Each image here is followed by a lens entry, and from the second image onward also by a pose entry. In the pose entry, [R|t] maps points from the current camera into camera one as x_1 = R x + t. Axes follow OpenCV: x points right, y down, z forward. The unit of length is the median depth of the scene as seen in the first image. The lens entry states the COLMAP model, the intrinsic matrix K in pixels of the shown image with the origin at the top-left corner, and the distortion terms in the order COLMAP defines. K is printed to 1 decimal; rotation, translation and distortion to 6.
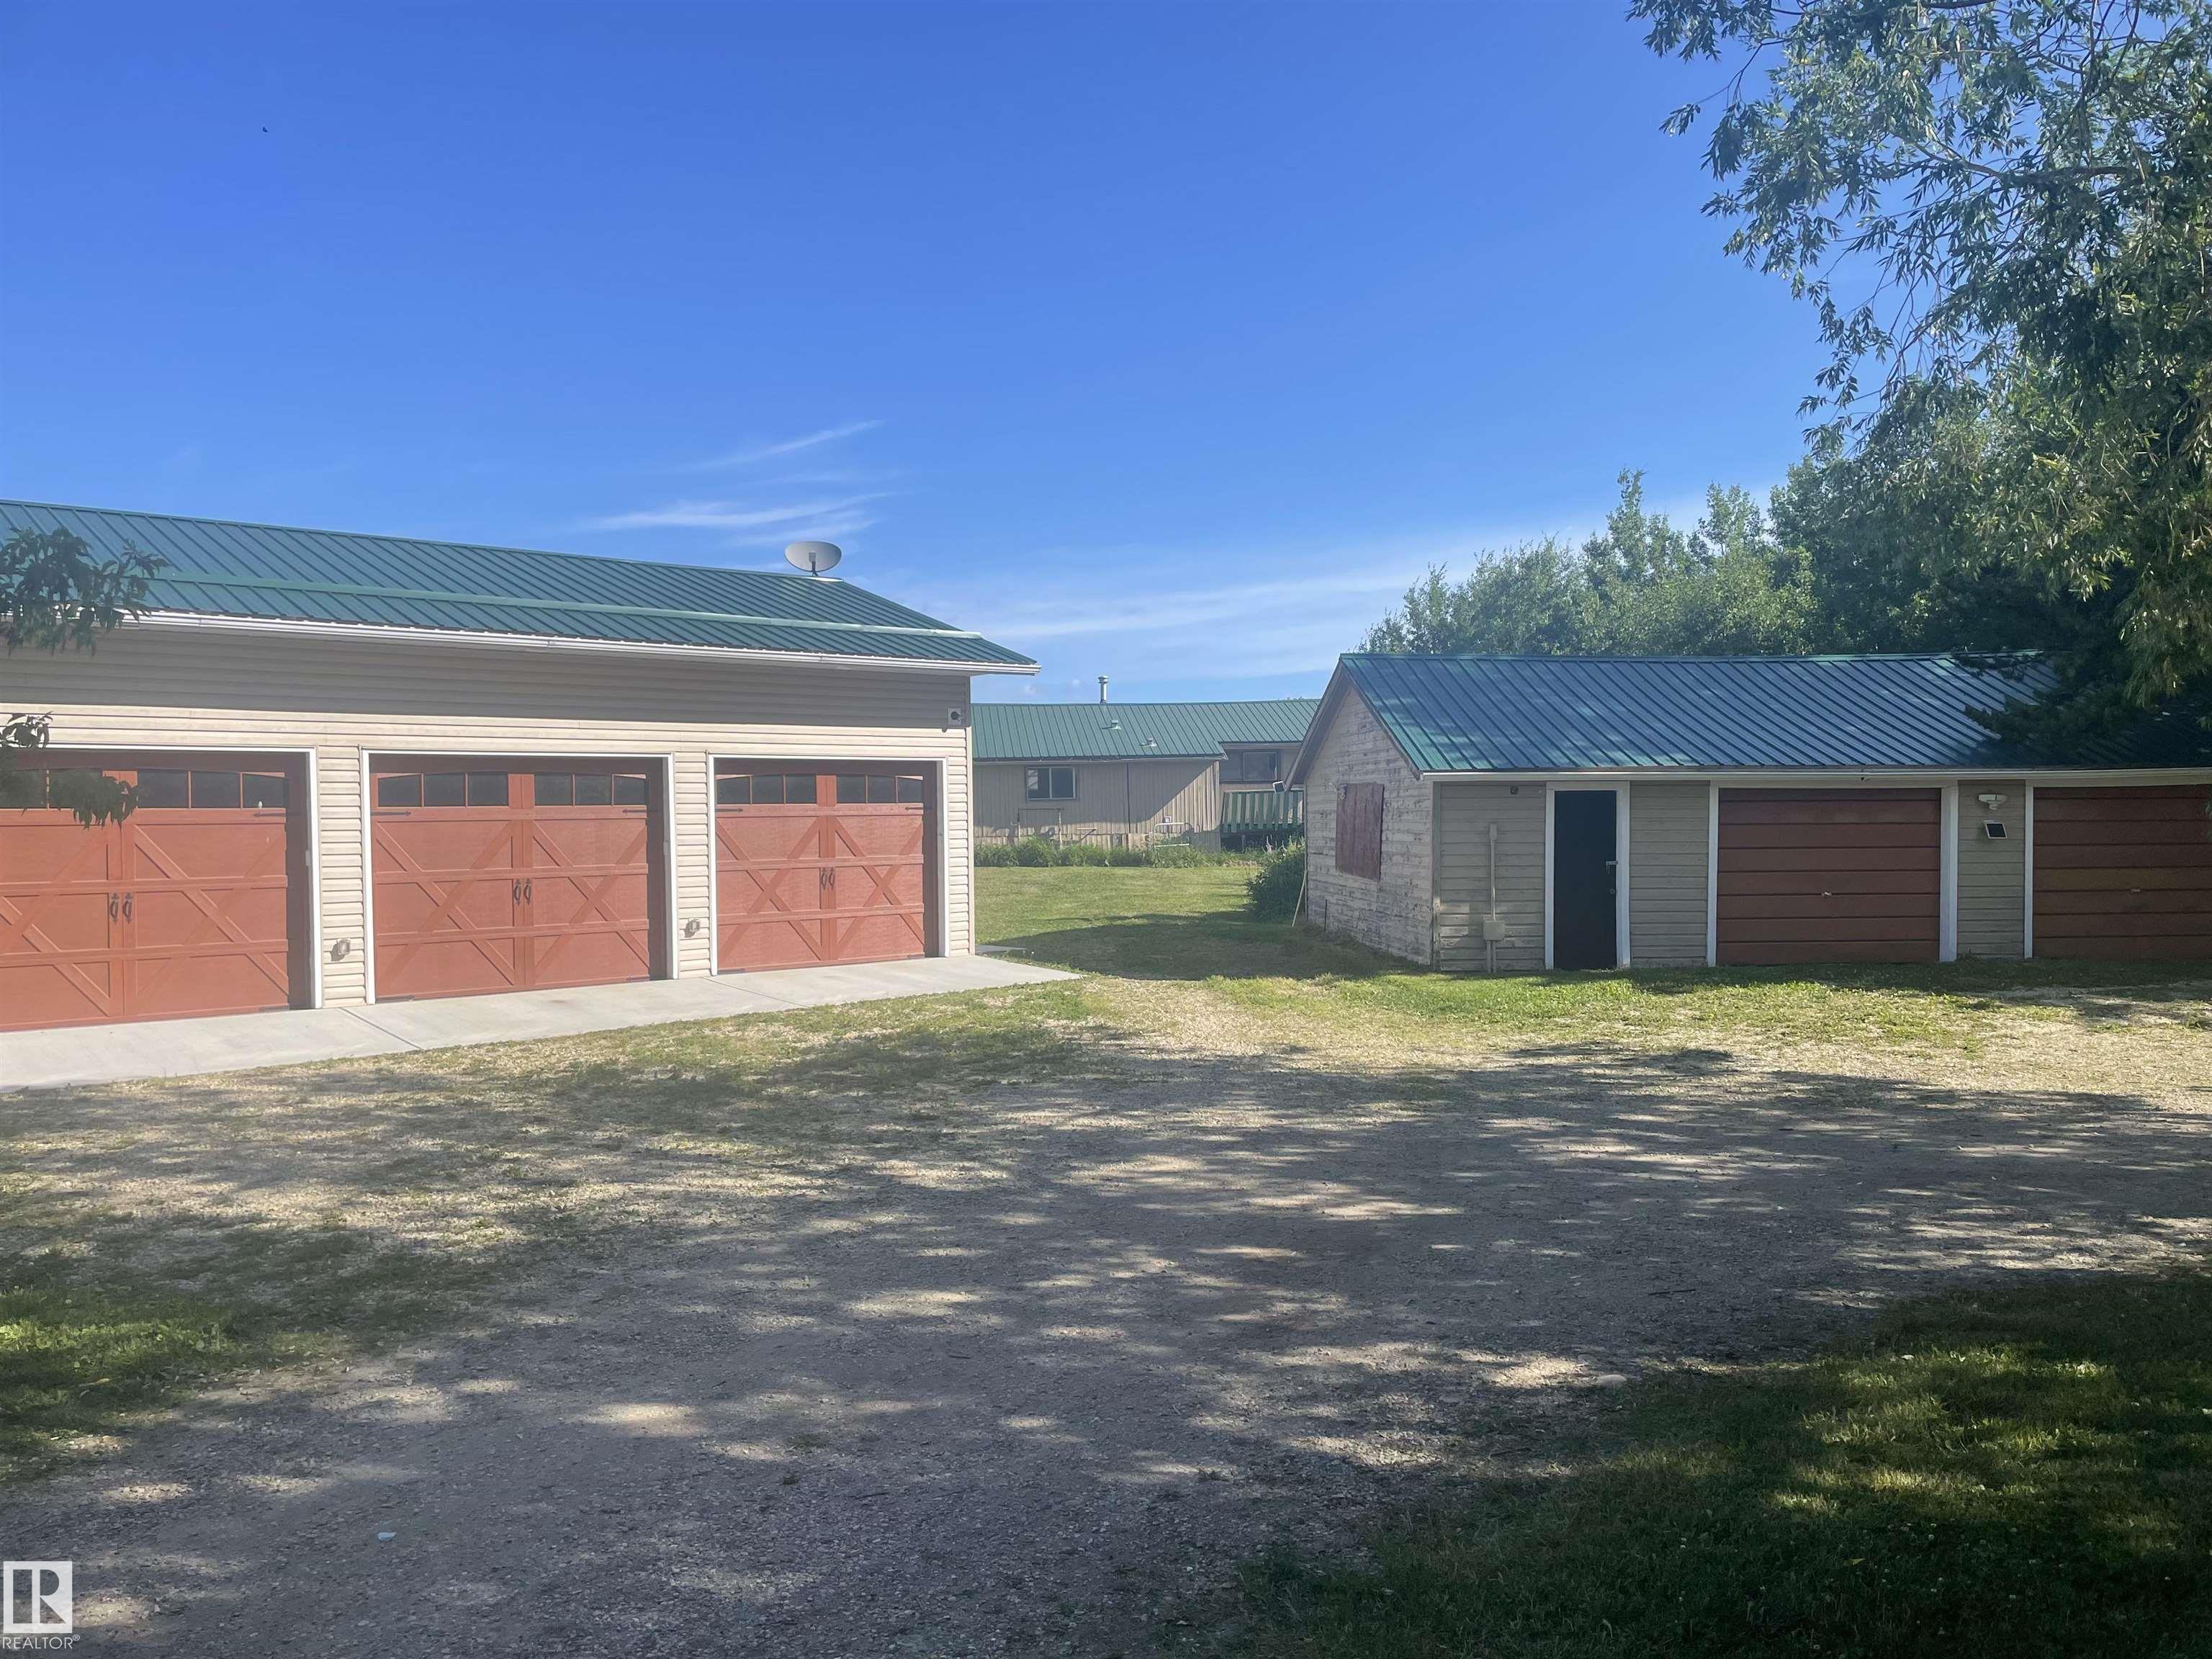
lens RADIAL K [[1678.2, 0, 1108.3], [0, 1678.2, 788.2], [0, 0, 1]] dist [0.106439, -0.156425]
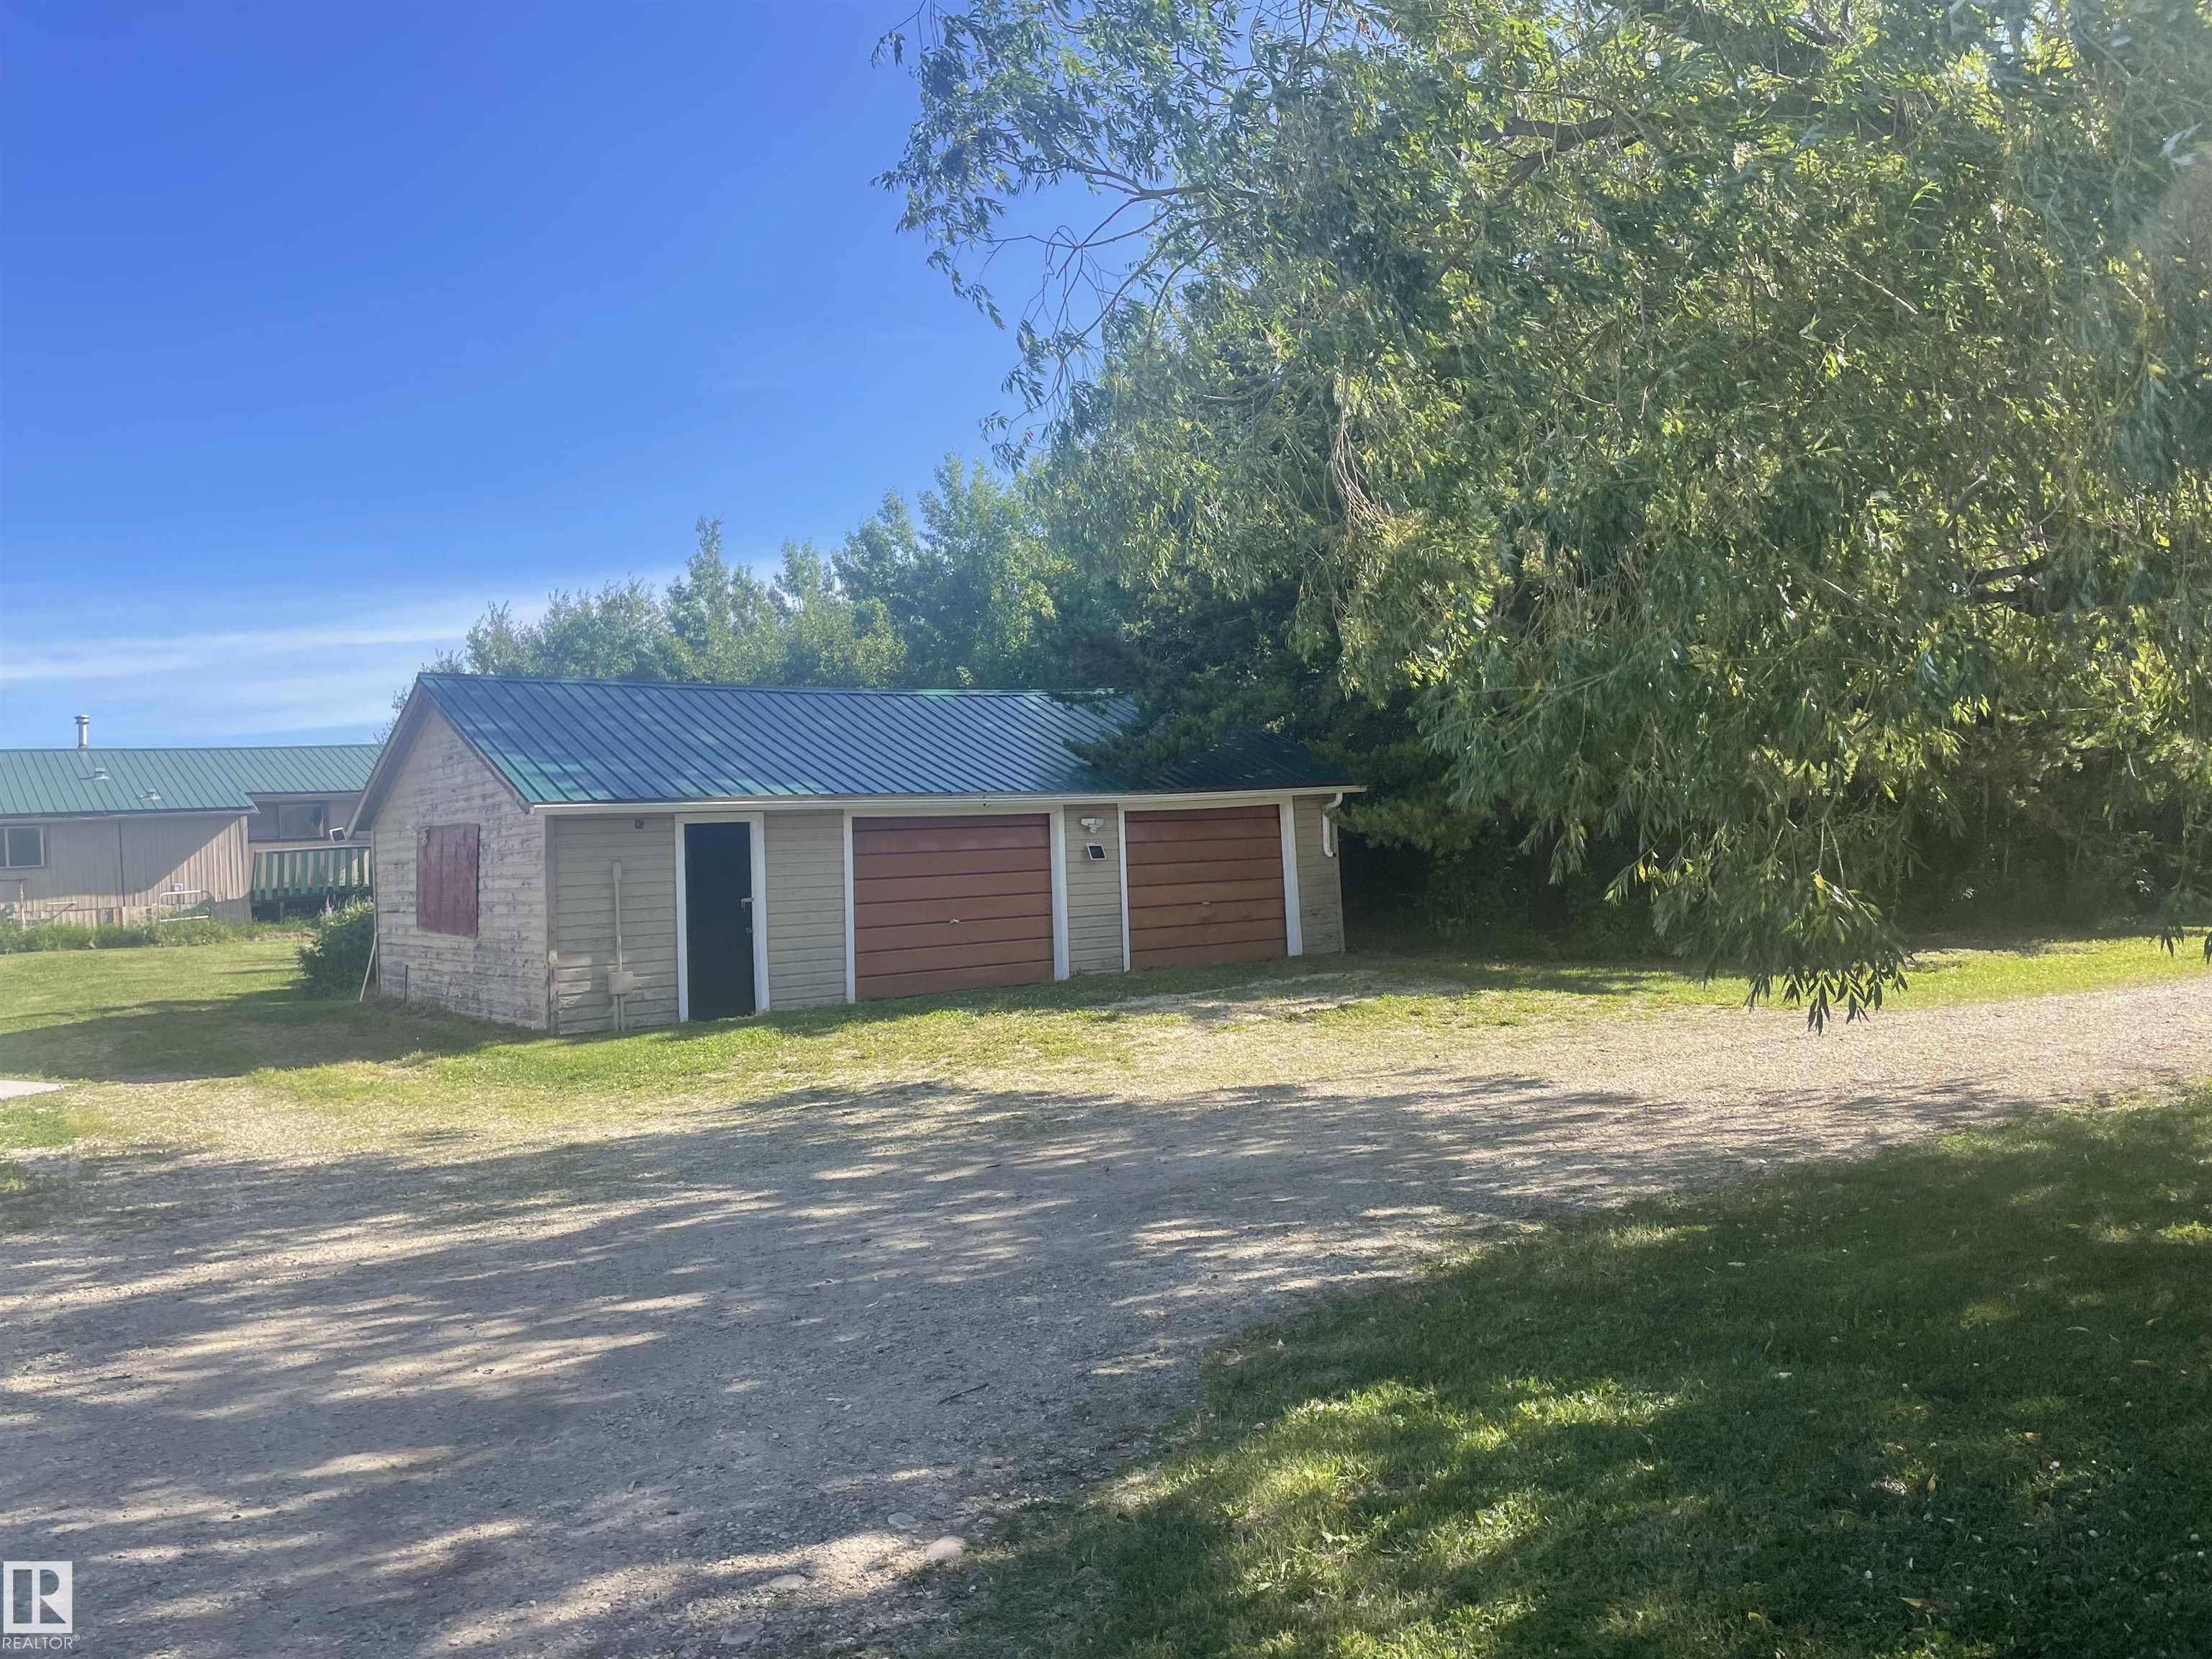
lens RADIAL K [[1678.2, 0, 1108.3], [0, 1678.2, 788.2], [0, 0, 1]] dist [0.106439, -0.156425]
pose [[0.857794, -0.011053, 0.513875, -0.005369], [0.029978, 0.999143, -0.028550, 0.015038], [-0.513119, 0.039895, 0.857390, 0.105912]]
